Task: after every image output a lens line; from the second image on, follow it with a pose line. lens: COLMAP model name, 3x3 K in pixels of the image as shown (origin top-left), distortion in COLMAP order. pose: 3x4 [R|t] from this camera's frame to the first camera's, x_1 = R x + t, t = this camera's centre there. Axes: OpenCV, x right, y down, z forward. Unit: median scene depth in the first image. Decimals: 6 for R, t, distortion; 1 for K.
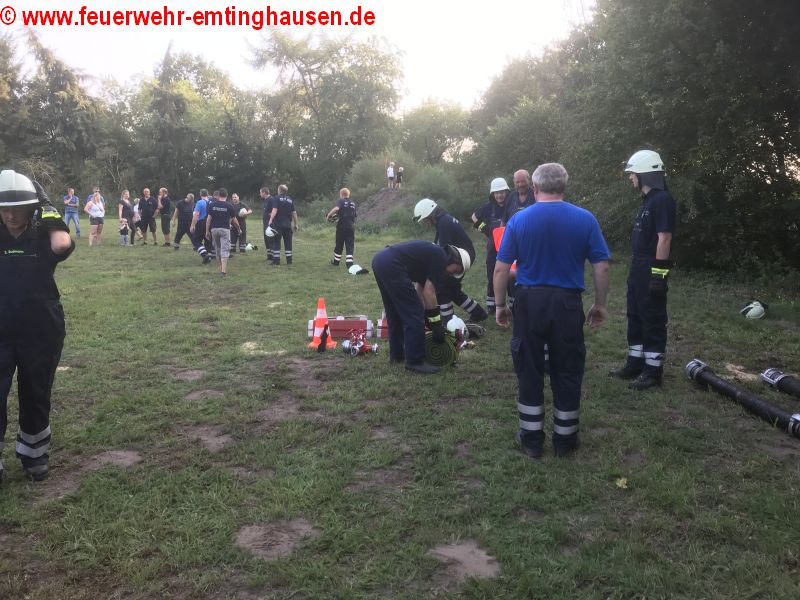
lens RADIAL K [[653.7, 0, 402.5], [0, 653.7, 297.0], [0, 0, 1]] dist [0.015033, -0.018216]
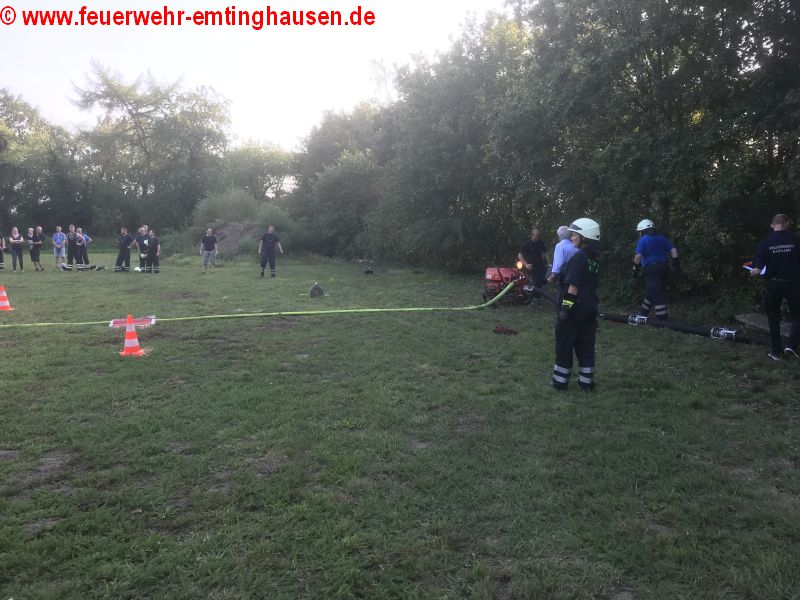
lens RADIAL K [[653.7, 0, 400.0], [0, 653.7, 298.7], [0, 0, 1]] dist [0.015033, -0.018216]
pose [[0.959846, -0.039231, 0.277770, -0.040343], [0.051687, 0.997953, -0.037660, 0.017558], [-0.275724, 0.050505, 0.959909, -0.123101]]
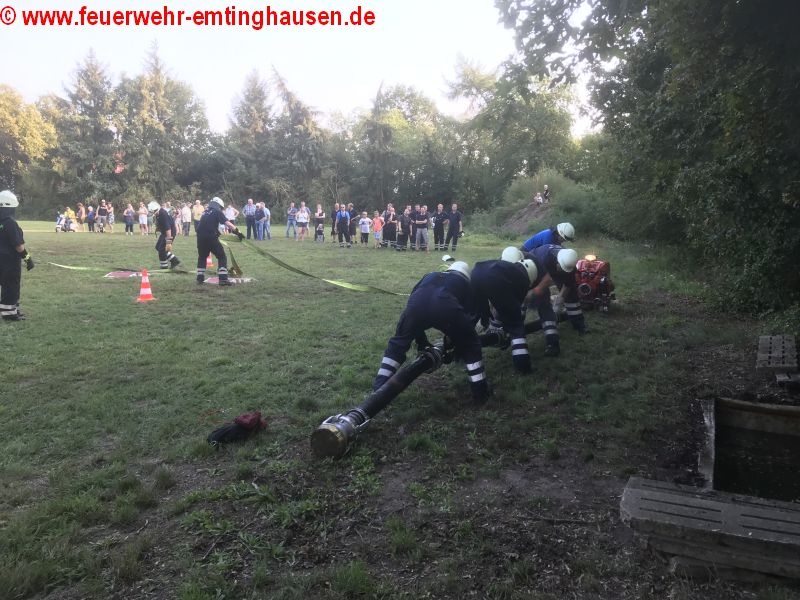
lens RADIAL K [[653.7, 0, 397.7], [0, 653.7, 304.1], [0, 0, 1]] dist [0.015033, -0.018216]
pose [[0.945352, 0.054334, -0.321494, 0.079195], [-0.057672, 0.998335, -0.000859, 0.018471], [0.320912, 0.019353, 0.946911, -0.118753]]
